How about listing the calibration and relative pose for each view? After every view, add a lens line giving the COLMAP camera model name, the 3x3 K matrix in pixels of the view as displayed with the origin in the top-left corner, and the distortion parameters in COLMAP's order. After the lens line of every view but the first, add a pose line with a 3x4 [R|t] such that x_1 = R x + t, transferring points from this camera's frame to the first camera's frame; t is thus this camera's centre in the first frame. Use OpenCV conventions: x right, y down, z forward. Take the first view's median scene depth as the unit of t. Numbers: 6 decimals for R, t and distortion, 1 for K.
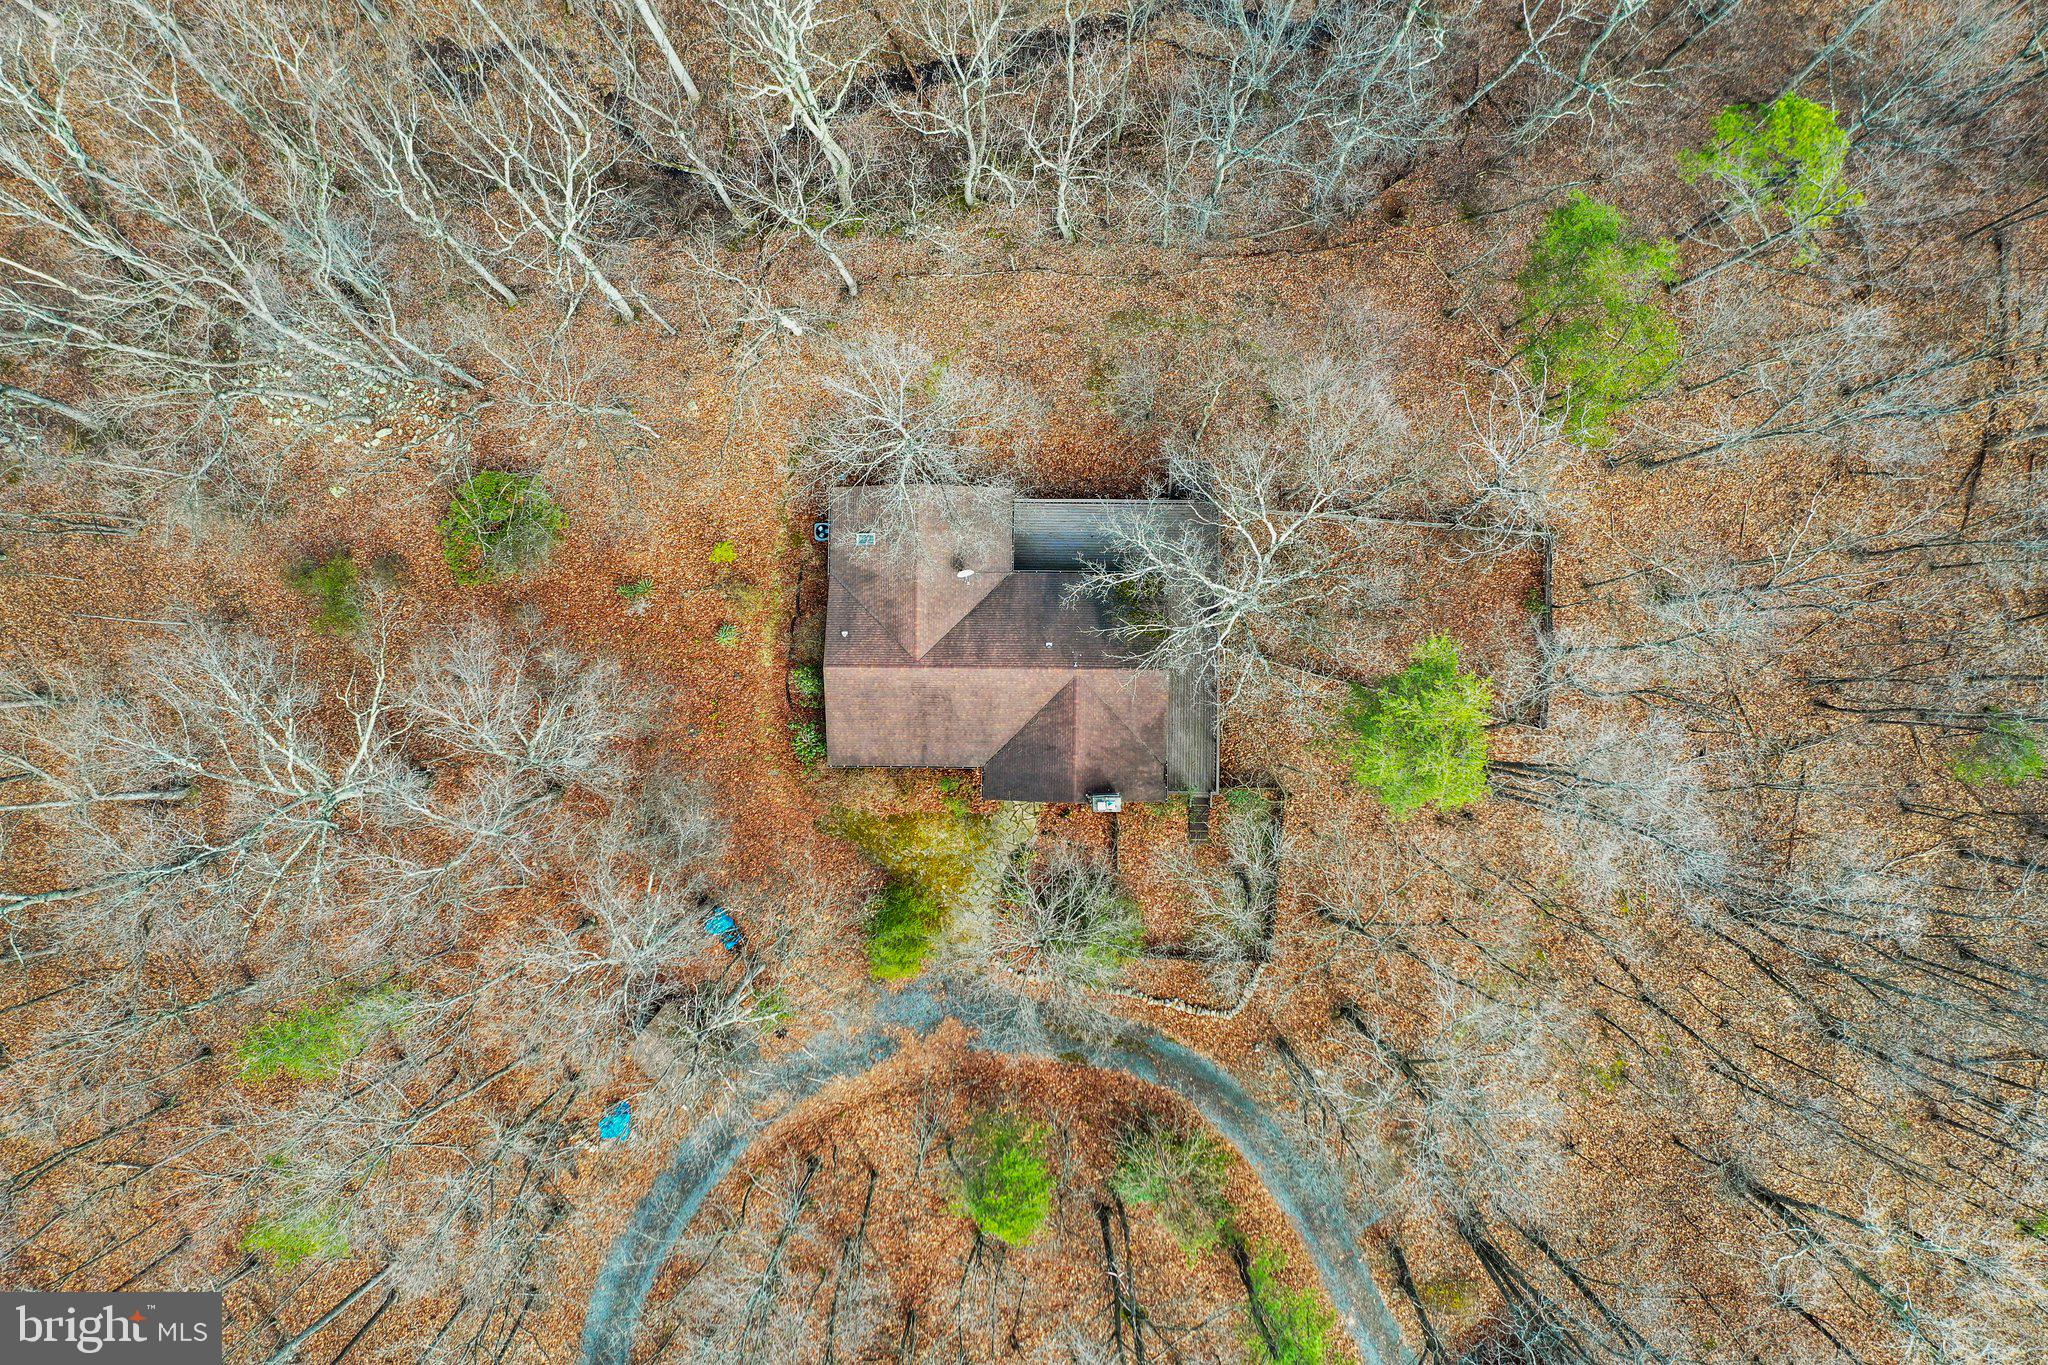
lens RADIAL K [[1615.4, 0, 1017.7], [0, 1615.4, 682.5], [0, 0, 1]] dist [-0.009811, 0.001293]
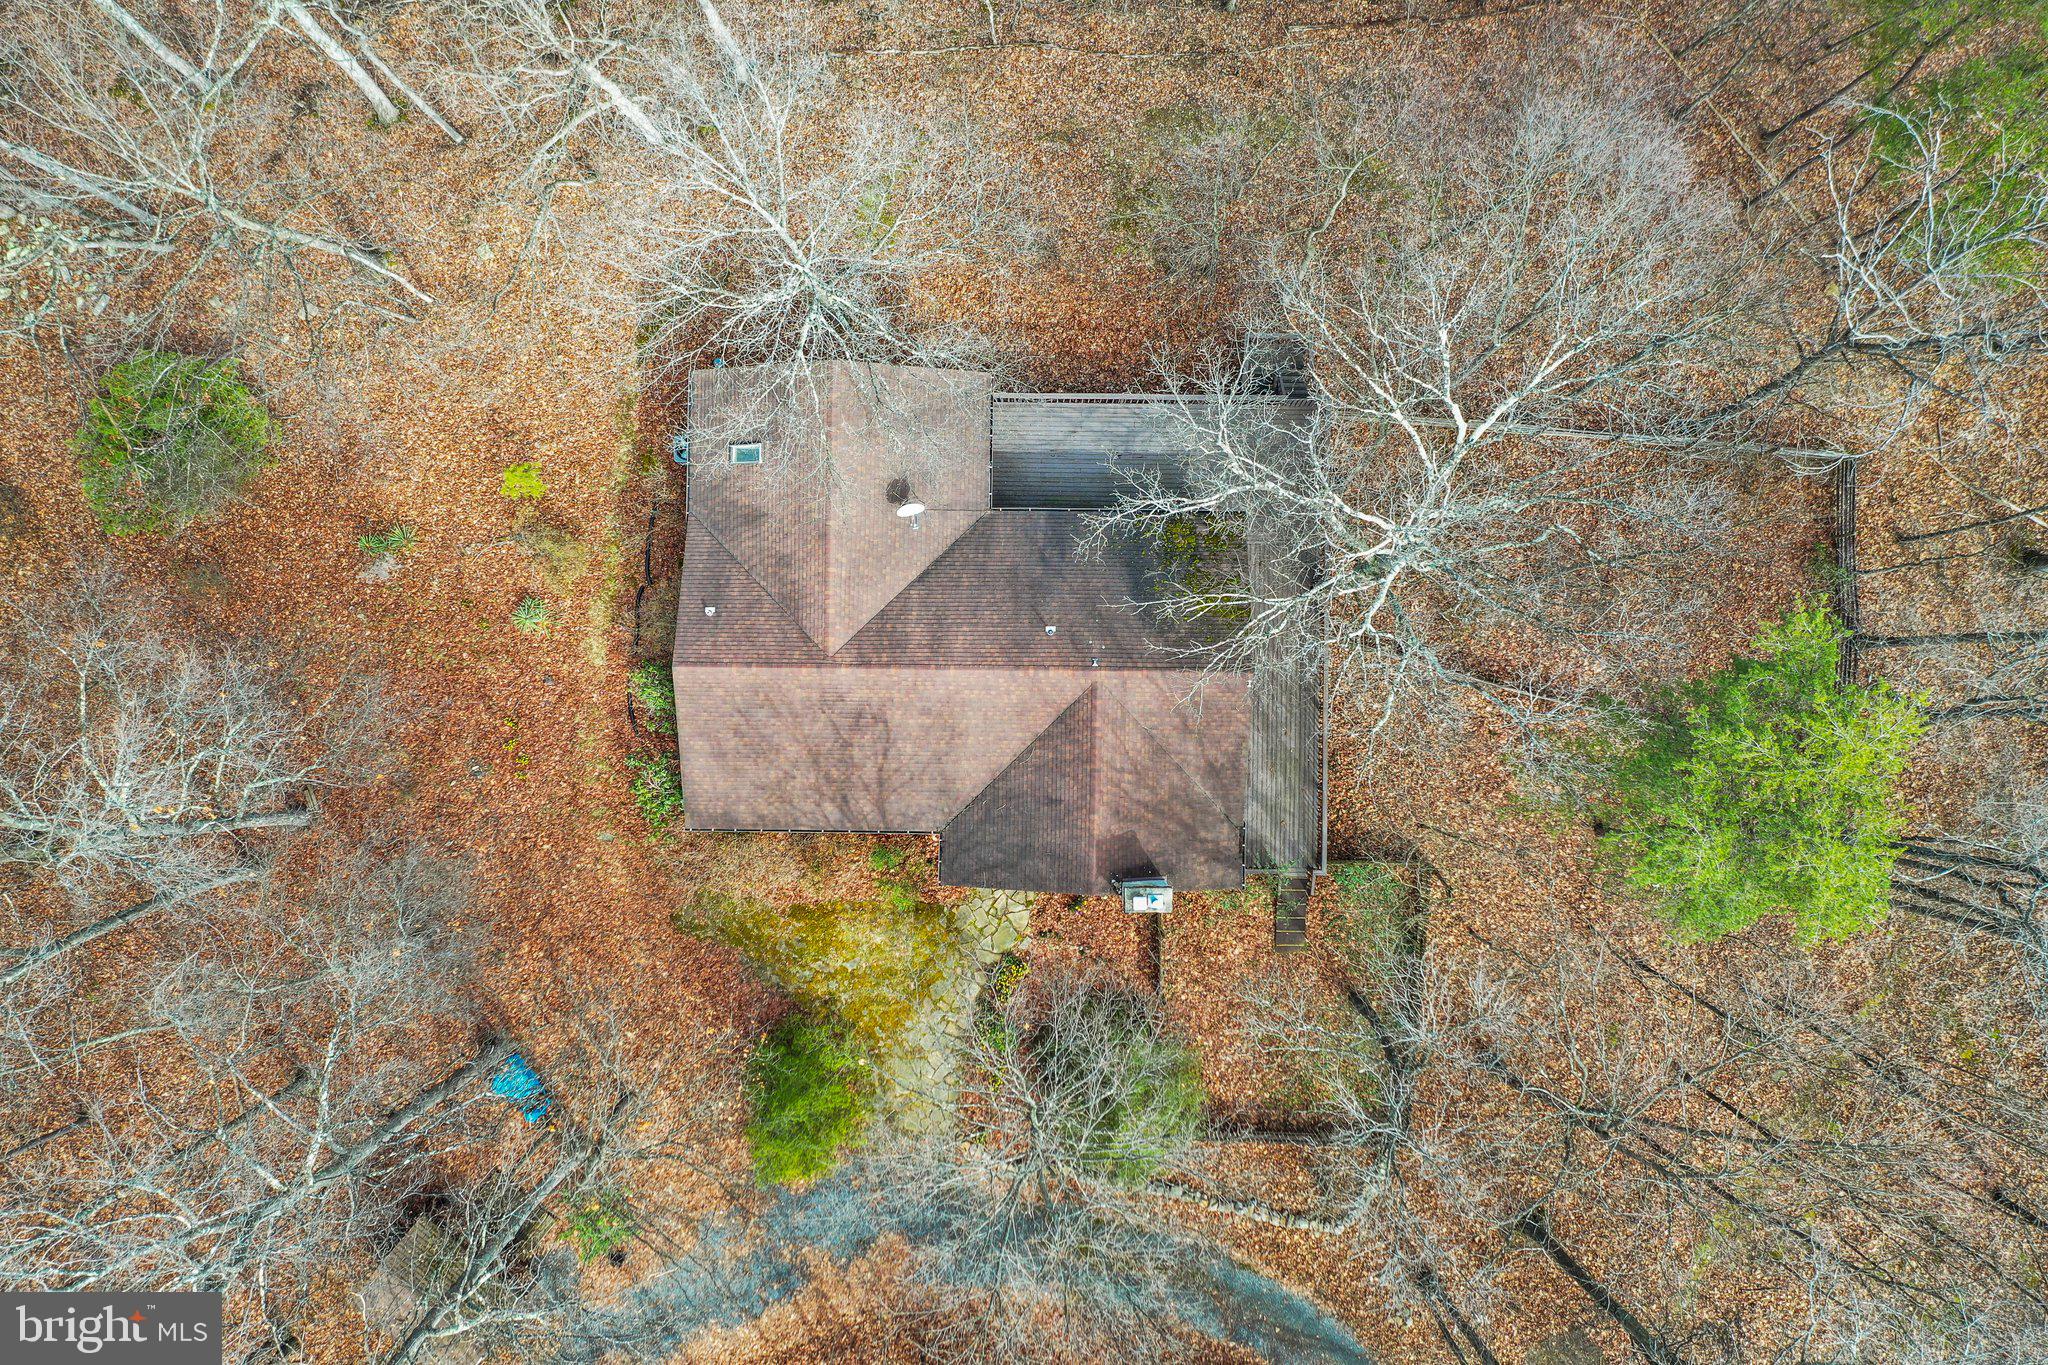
lens RADIAL K [[1615.4, 0, 1017.7], [0, 1615.4, 682.5], [0, 0, 1]] dist [-0.009811, 0.001293]
pose [[0.999989, 0.001256, 0.004434, 0.004488], [-0.001260, 0.999999, 0.000948, -0.004247], [-0.004433, -0.000954, 0.999990, 0.391200]]
